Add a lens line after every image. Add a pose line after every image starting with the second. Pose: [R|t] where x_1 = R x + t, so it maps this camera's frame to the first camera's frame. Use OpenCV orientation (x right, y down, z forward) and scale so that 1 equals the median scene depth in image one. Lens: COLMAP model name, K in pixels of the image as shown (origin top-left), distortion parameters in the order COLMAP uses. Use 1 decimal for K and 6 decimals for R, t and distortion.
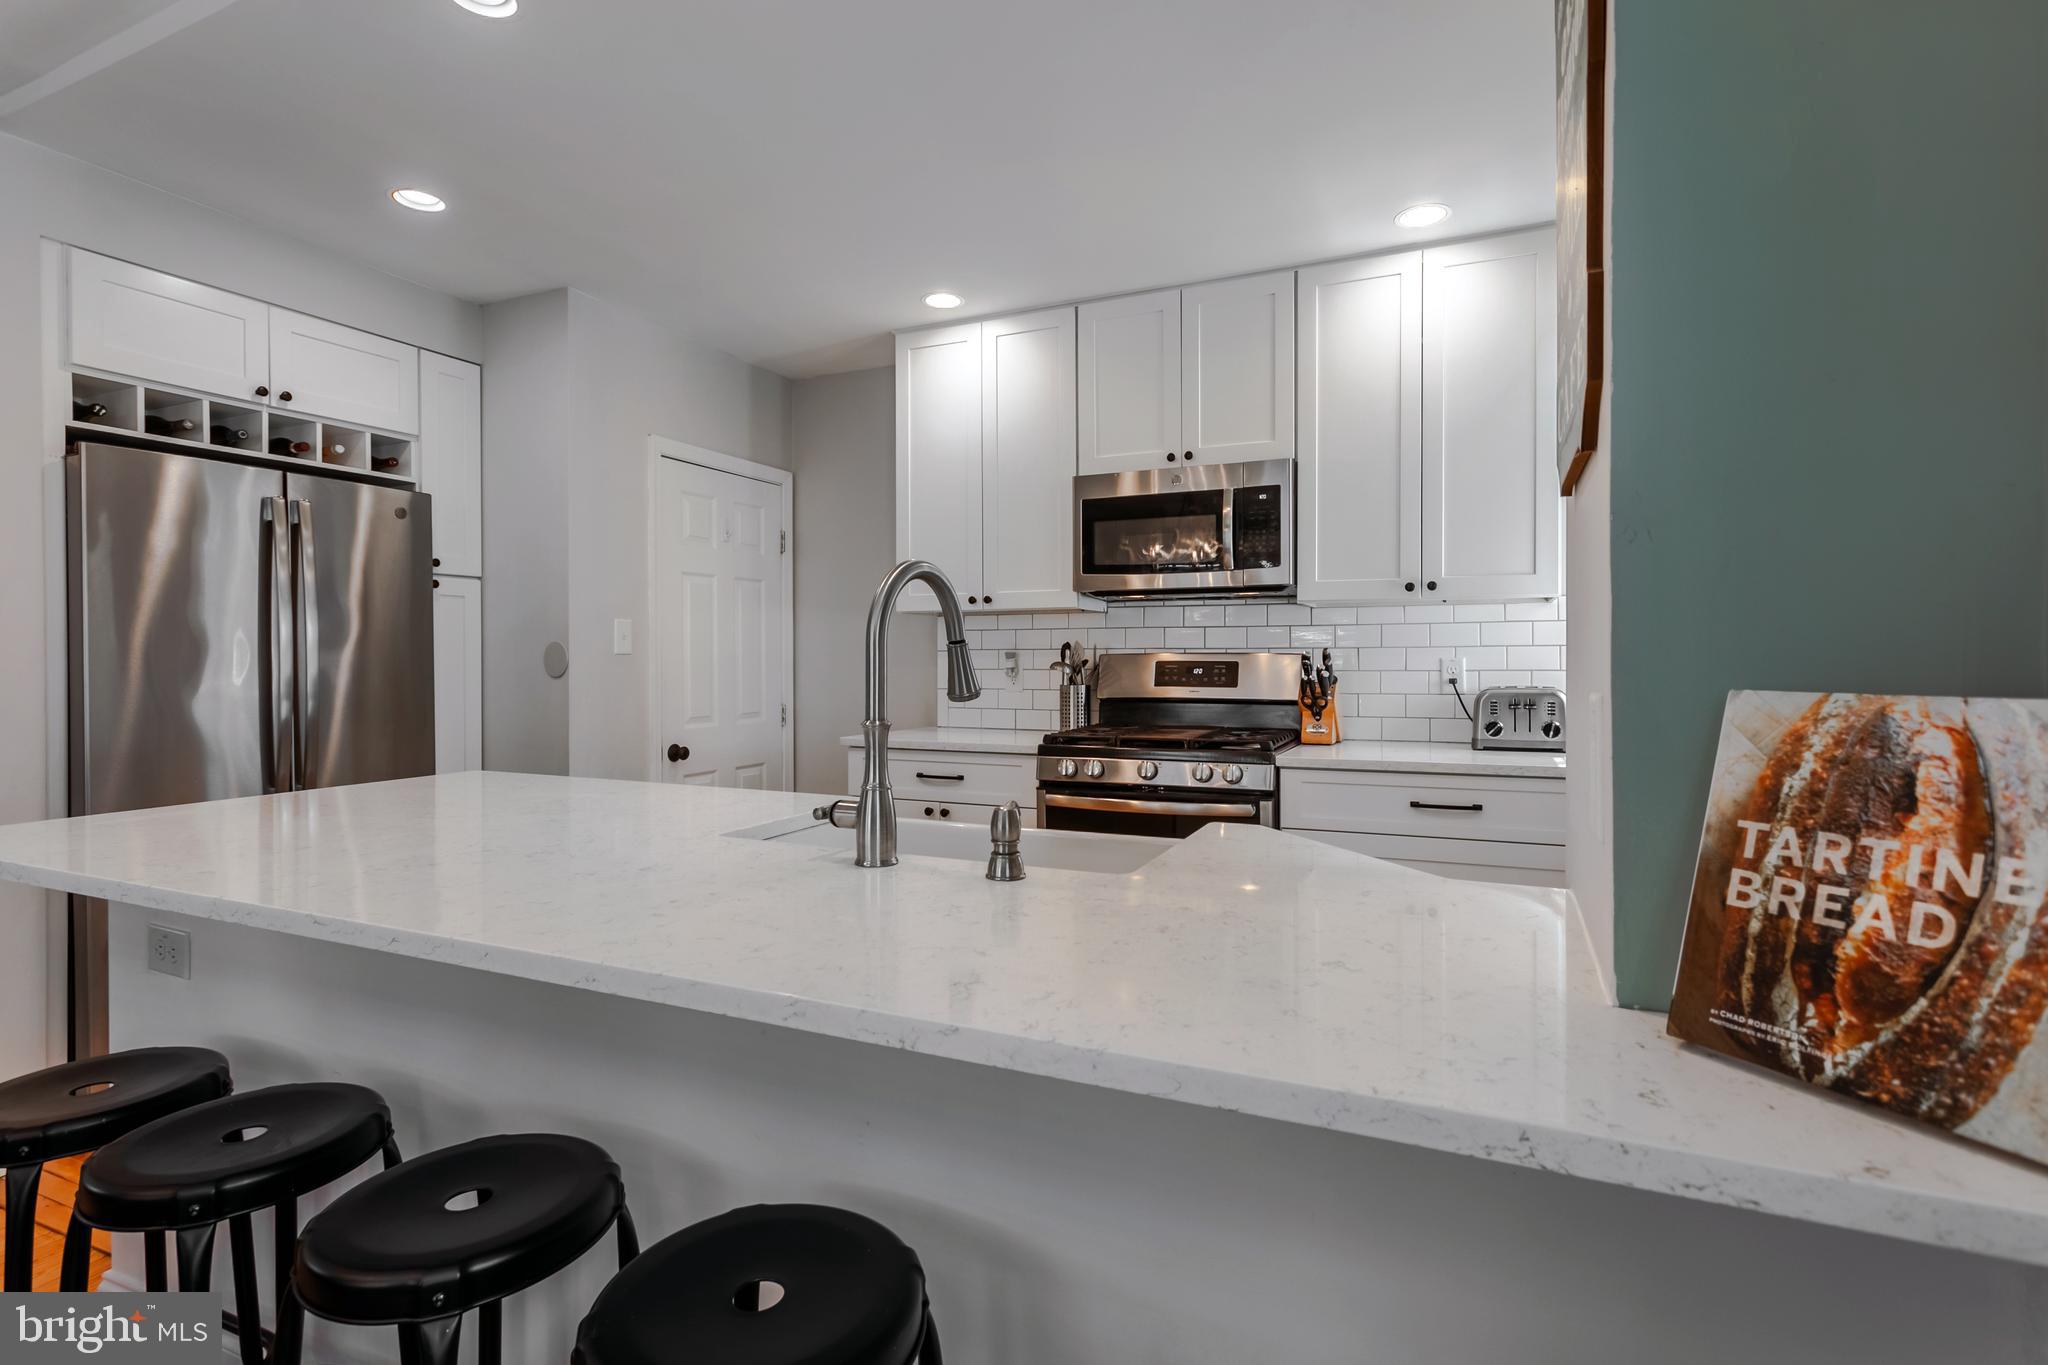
lens RADIAL K [[922.6, 0, 1069.8], [0, 922.6, 675.8], [0, 0, 1]] dist [-0.098031, 0.043984]
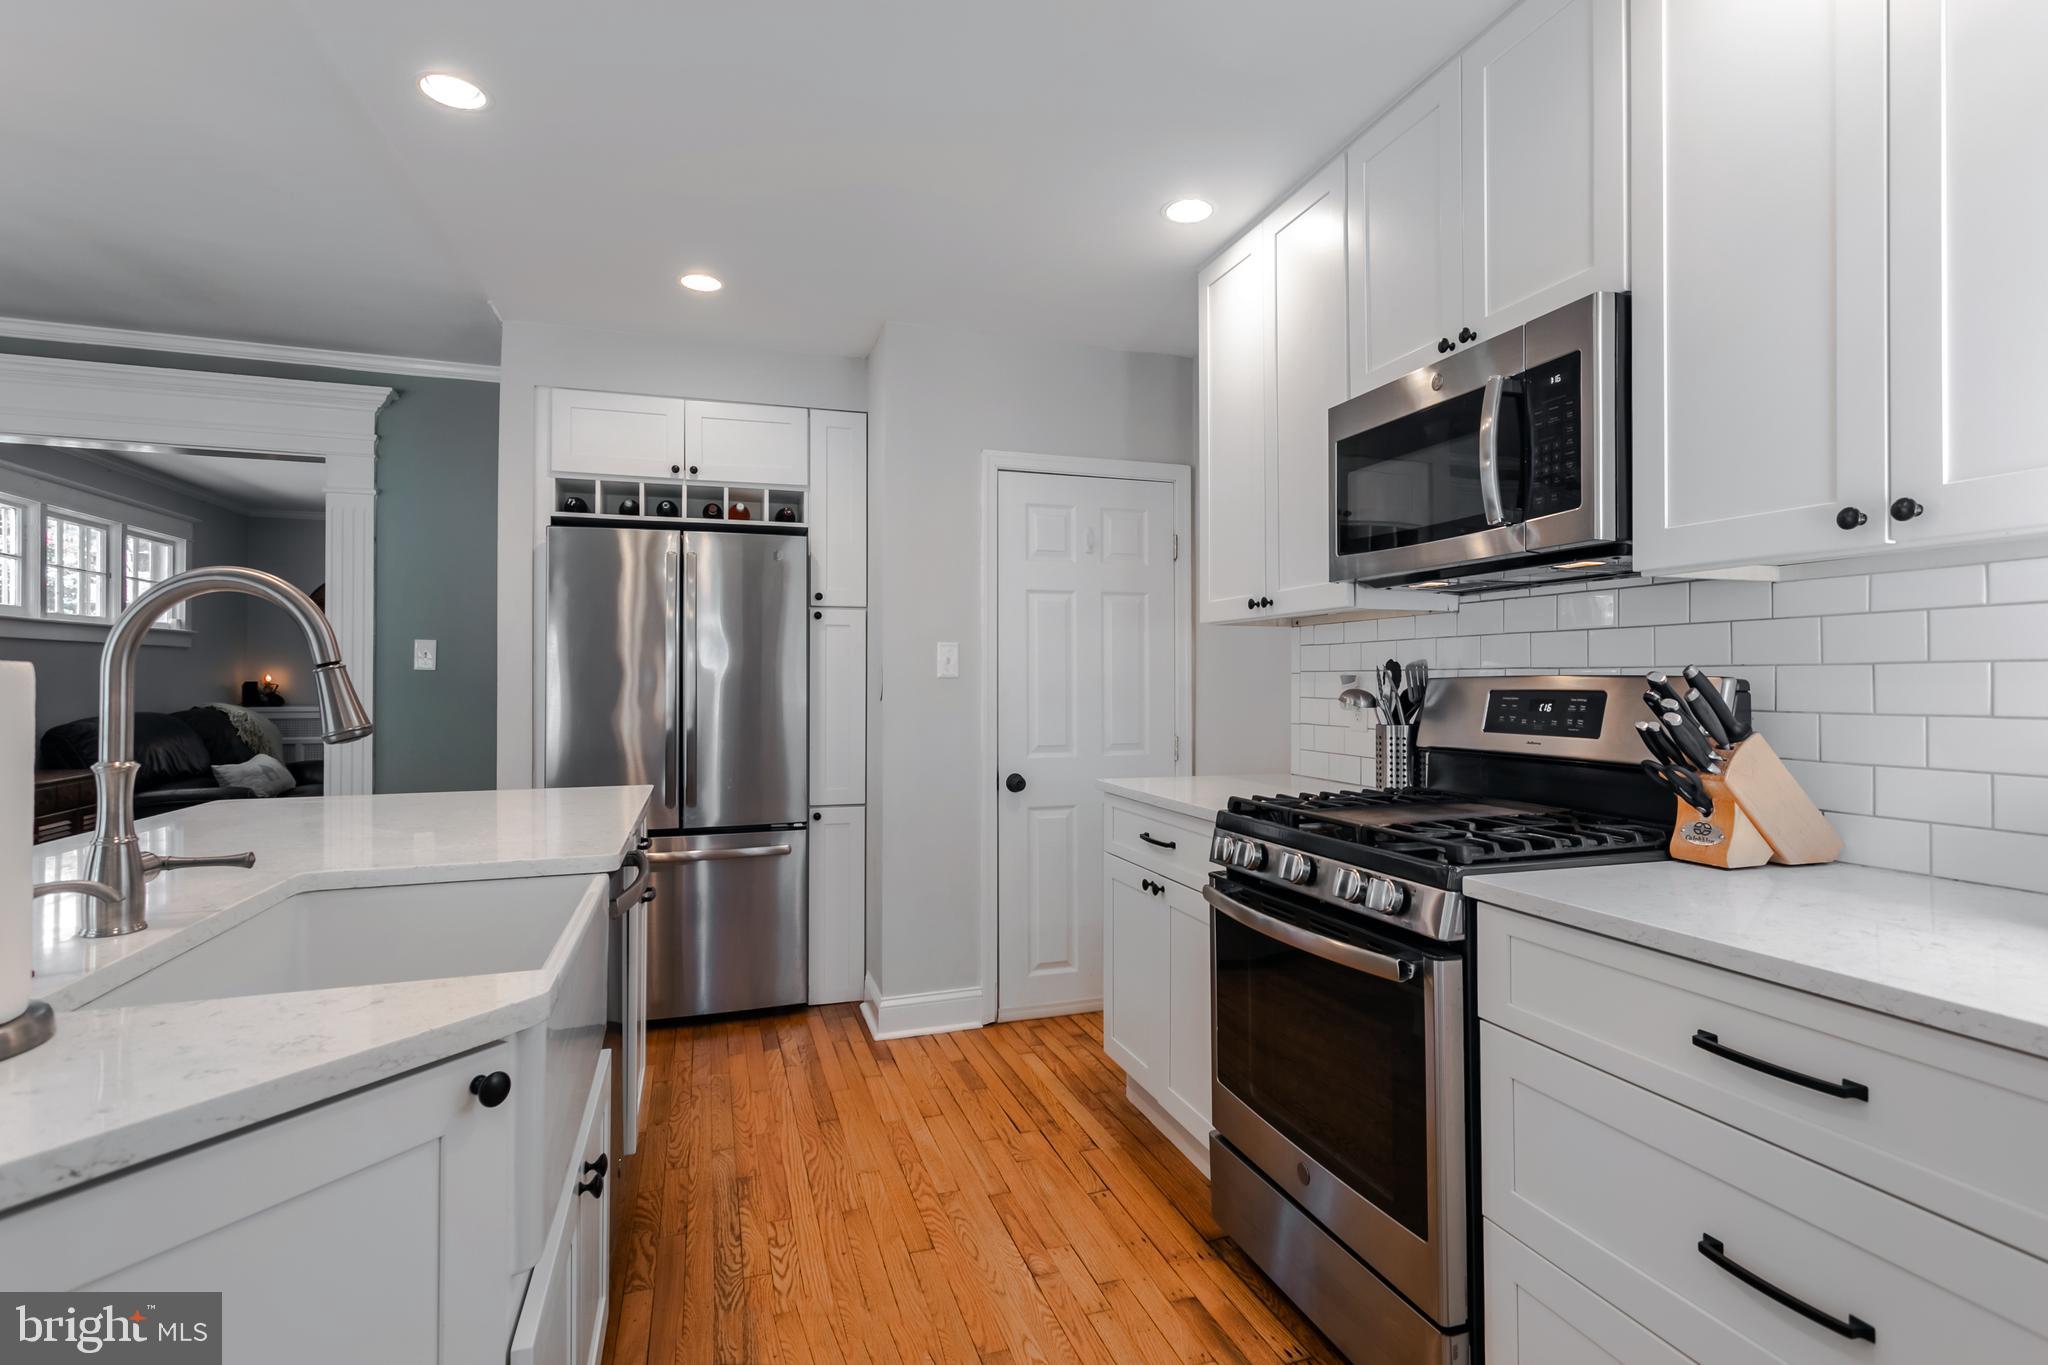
lens RADIAL K [[978.7, 0, 1090.2], [0, 978.7, 667.9], [0, 0, 1]] dist [-0.000692, 0.000216]
pose [[0.672692, -0.008599, -0.739872, 0.431159], [-0.012763, 0.999649, -0.023222, -0.013274], [0.739812, 0.025064, 0.672346, 0.421678]]
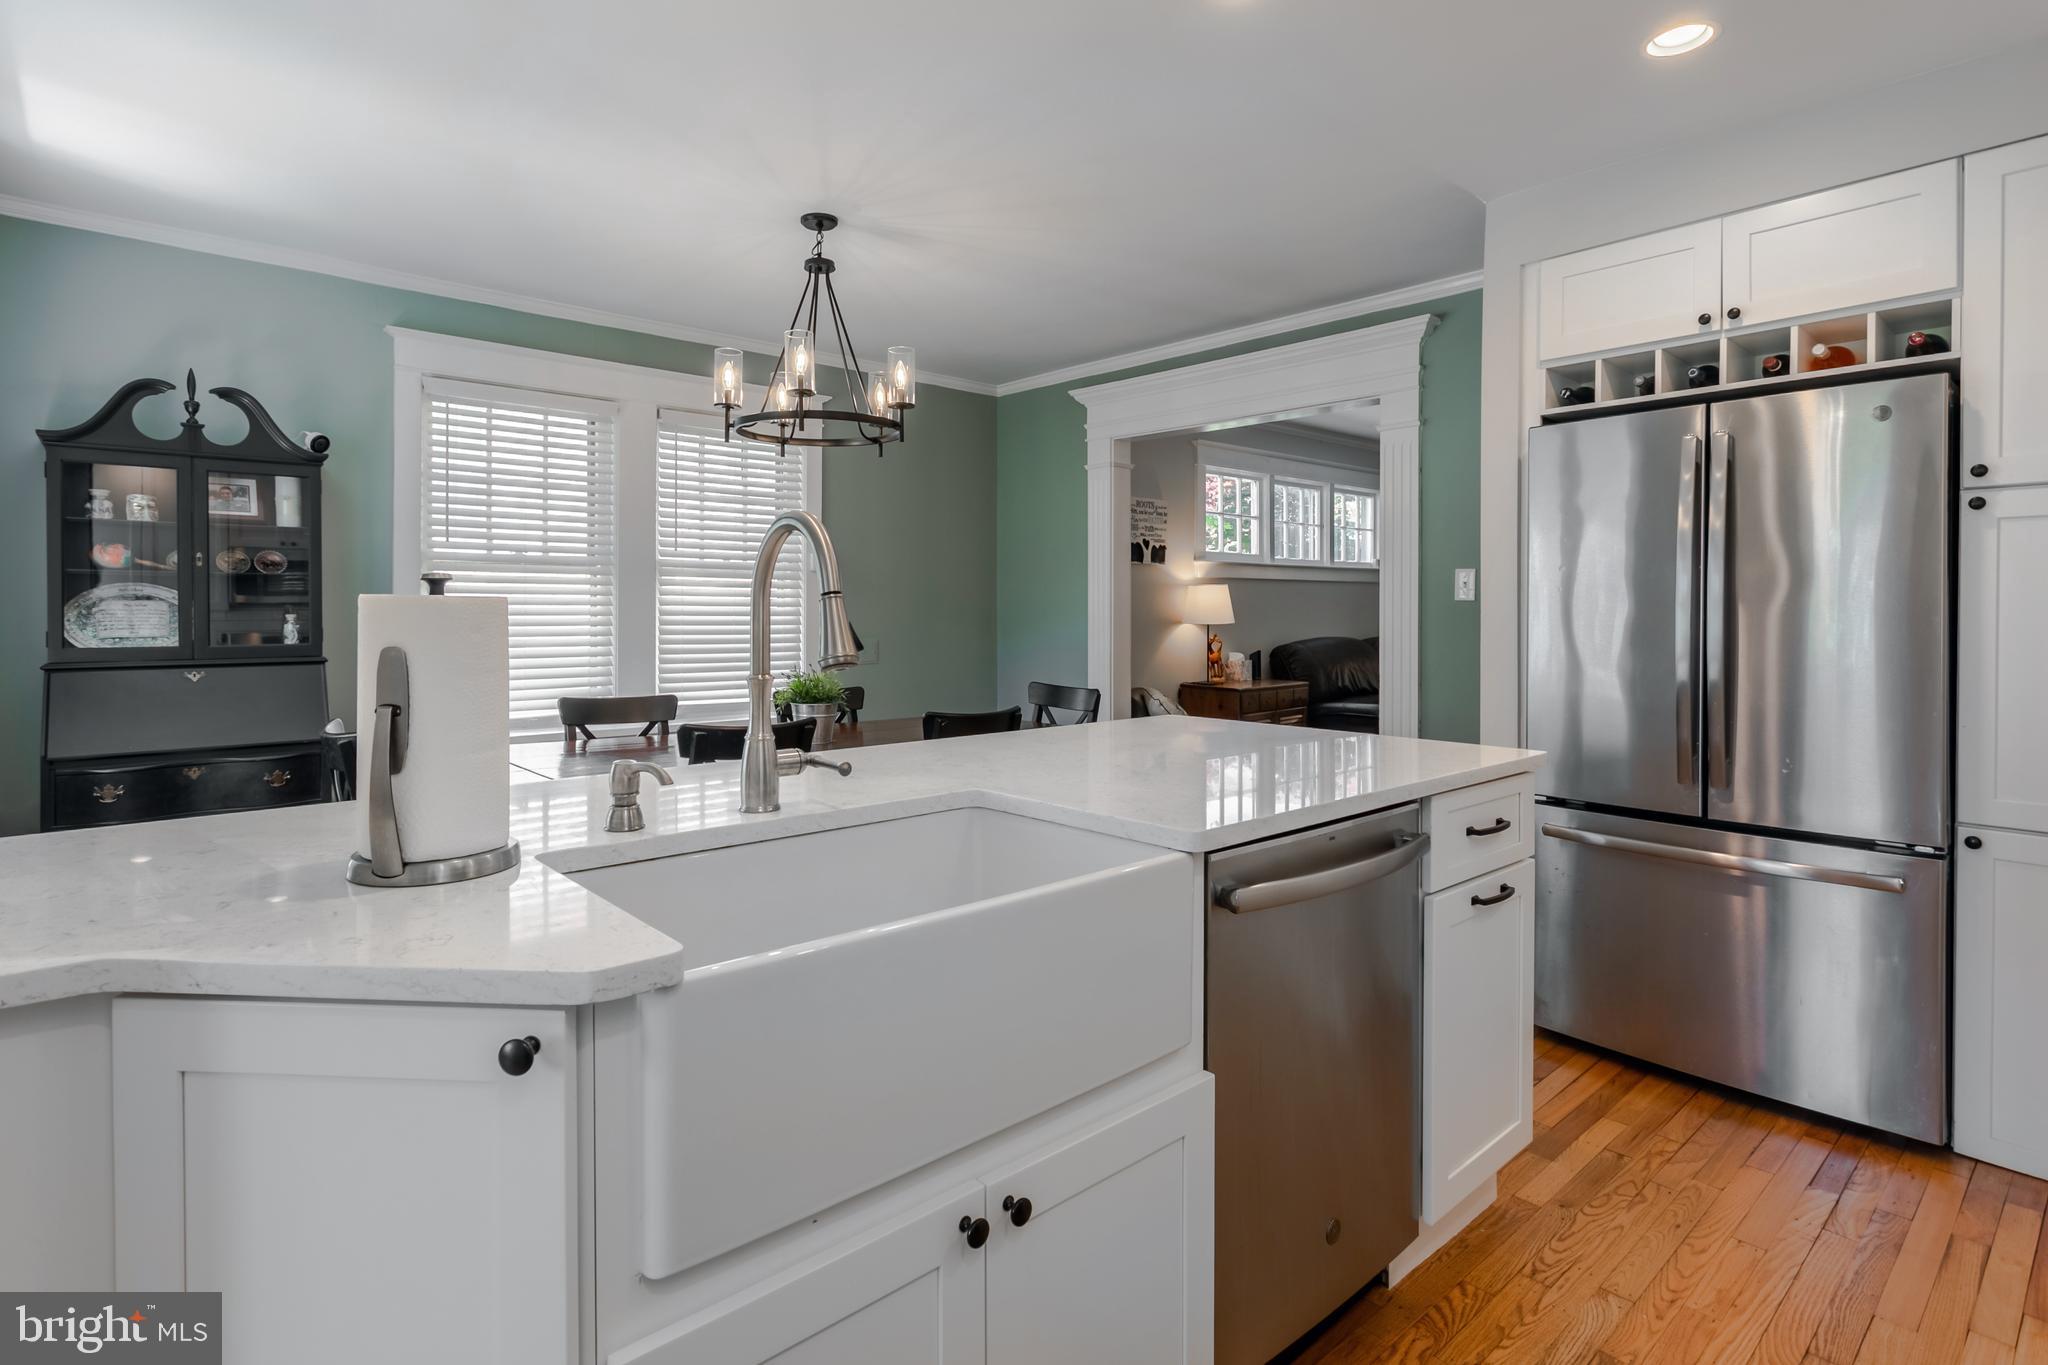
lens RADIAL K [[1014.9, 0, 1008.5], [0, 1014.9, 626.9], [0, 0, 1]] dist [-0.013108, 0.009253]
pose [[-0.462804, 0.014403, -0.886344, 0.282766], [-0.014792, 0.999603, 0.023967, -0.019499], [0.886337, 0.024203, -0.462407, 0.715123]]
